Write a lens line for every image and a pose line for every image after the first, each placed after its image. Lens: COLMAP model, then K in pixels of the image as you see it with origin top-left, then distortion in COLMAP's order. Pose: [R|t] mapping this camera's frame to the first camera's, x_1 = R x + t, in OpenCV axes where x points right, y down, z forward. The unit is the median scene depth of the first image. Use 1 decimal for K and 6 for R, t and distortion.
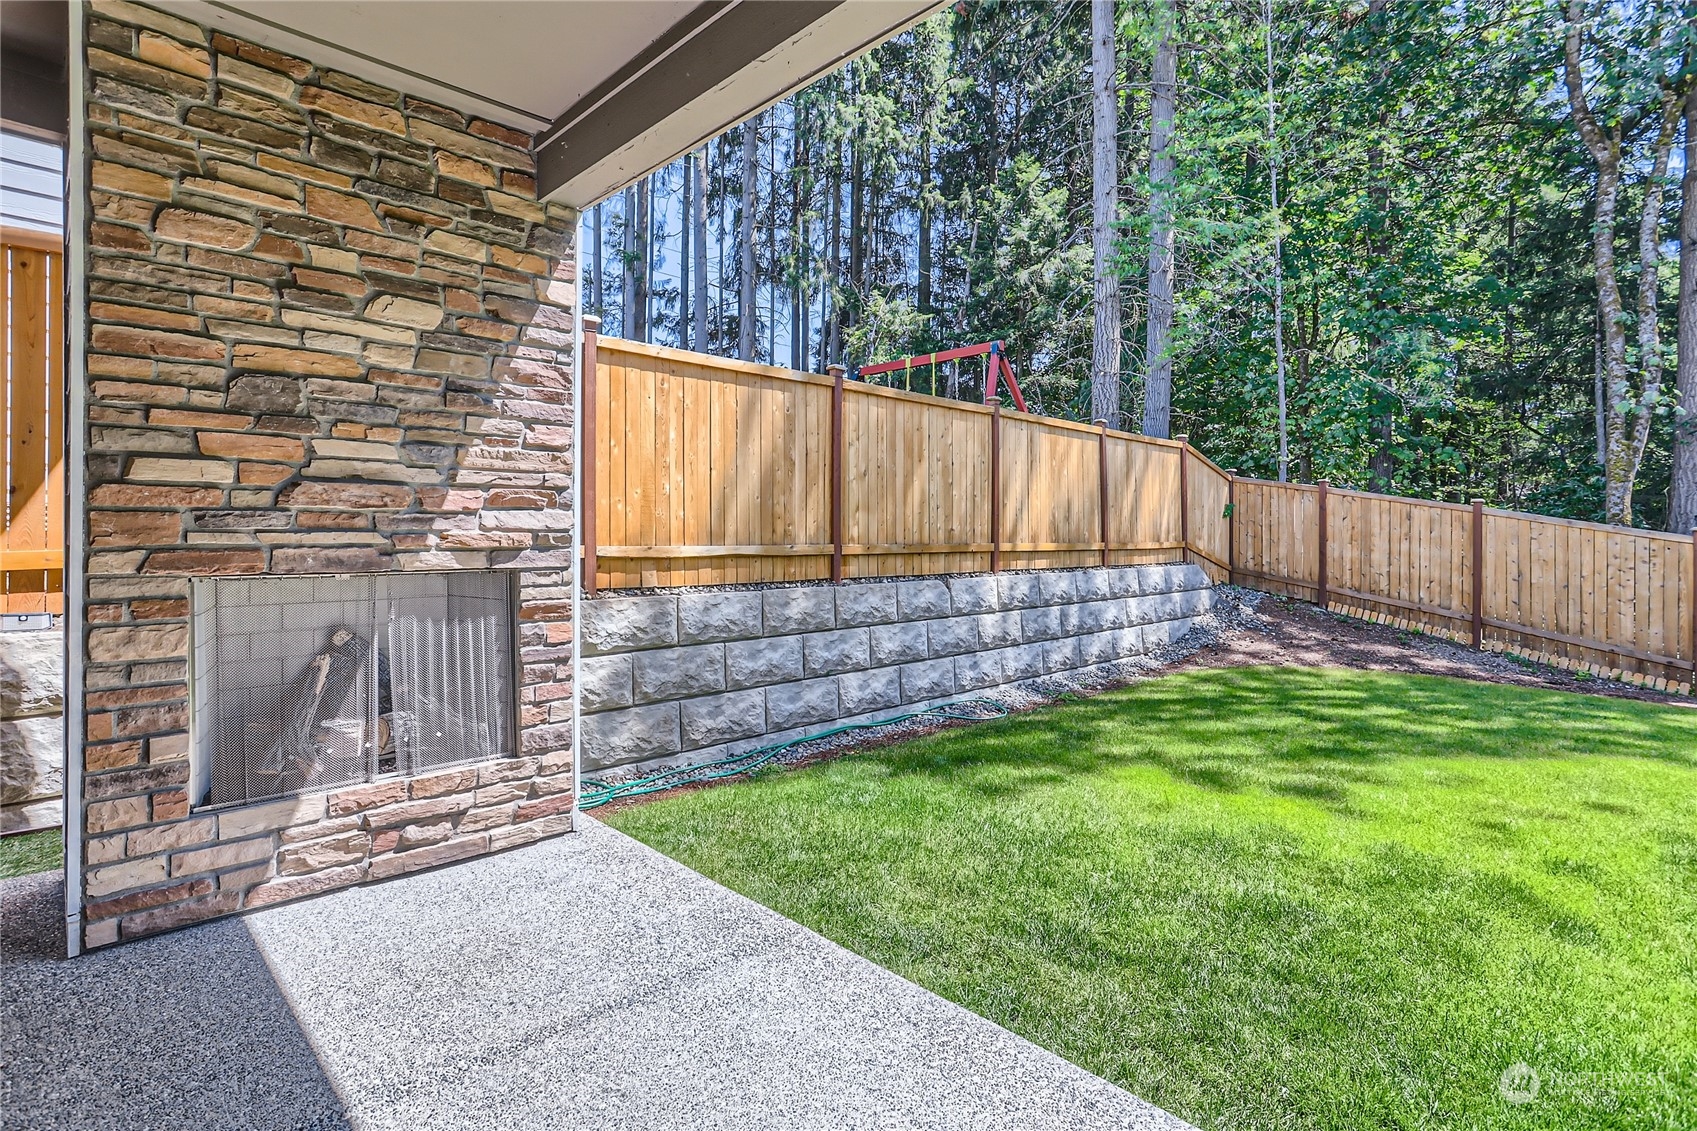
lens RADIAL K [[825.2, 0, 872.7], [0, 825.2, 532.8], [0, 0, 1]] dist [0.000423, 0.000916]
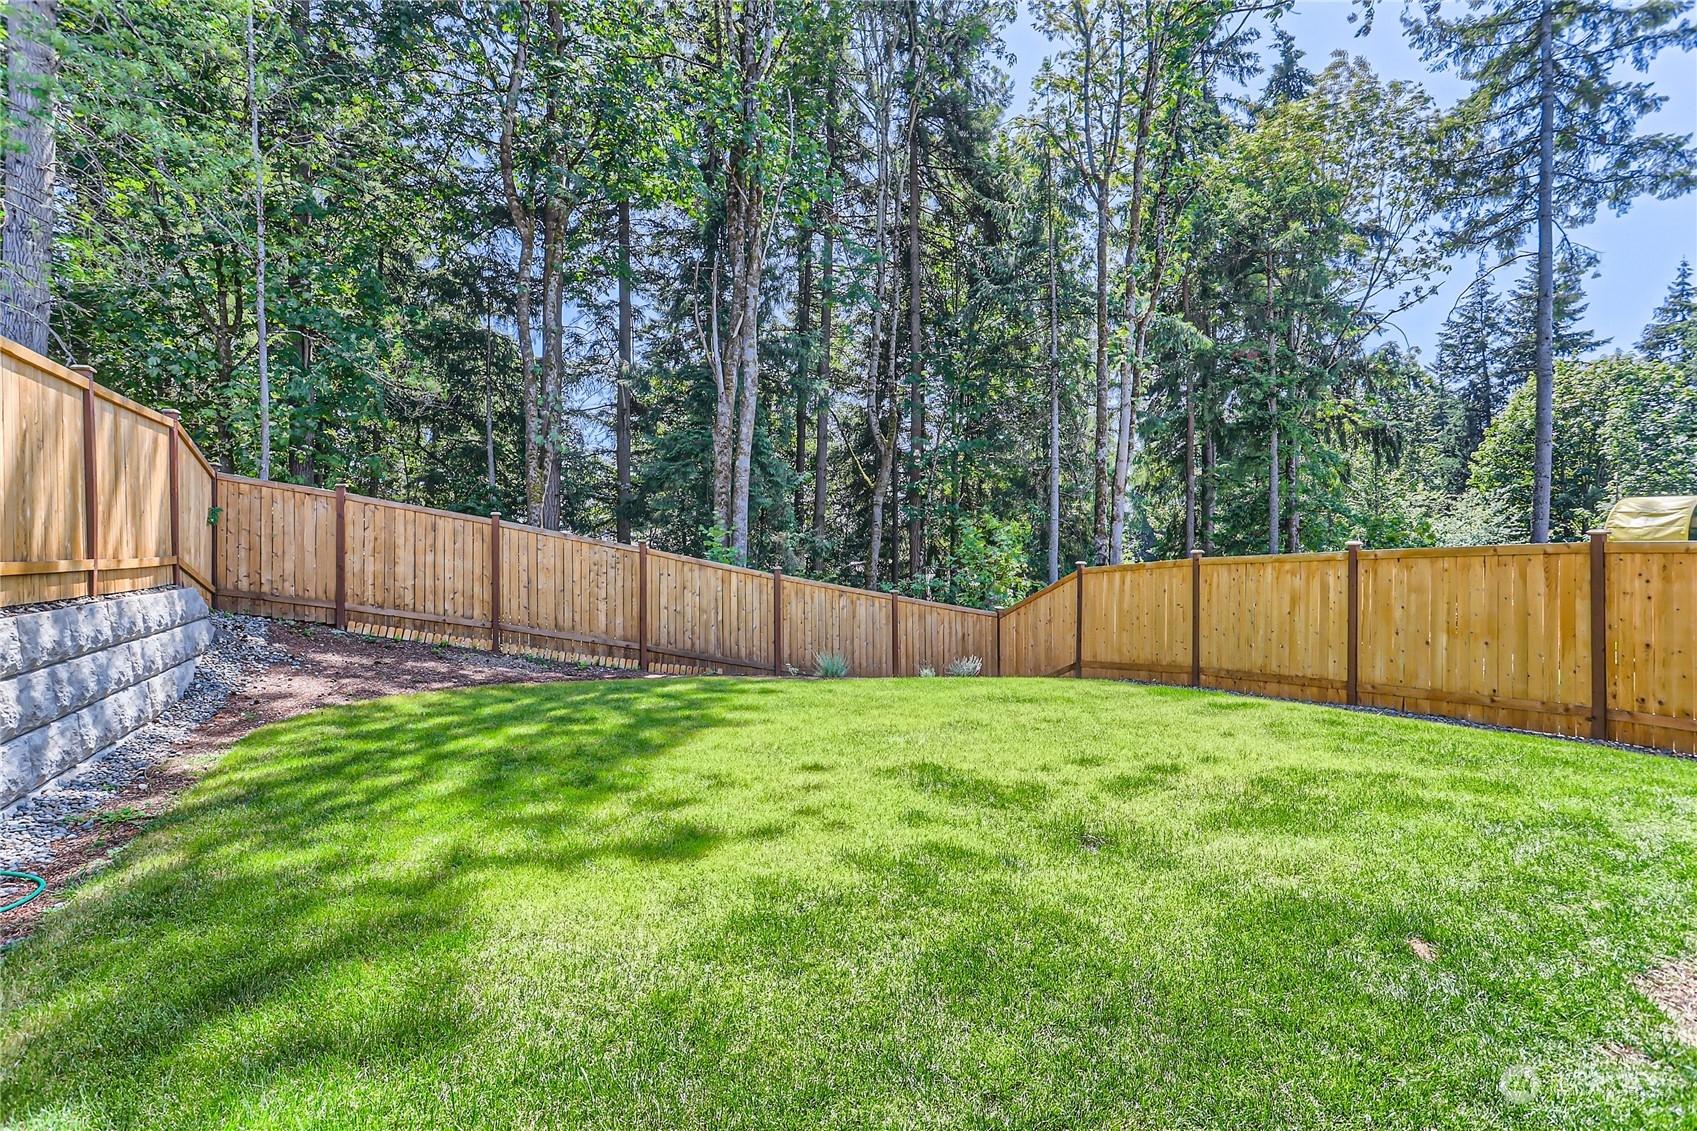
lens RADIAL K [[825.2, 0, 846.0], [0, 825.2, 555.3], [0, 0, 1]] dist [0.000423, 0.000916]
pose [[0.349879, -0.012167, 0.936716, -0.096112], [0.000294, 0.999917, 0.012878, 0.000713], [-0.936795, -0.004230, 0.349853, 0.196605]]
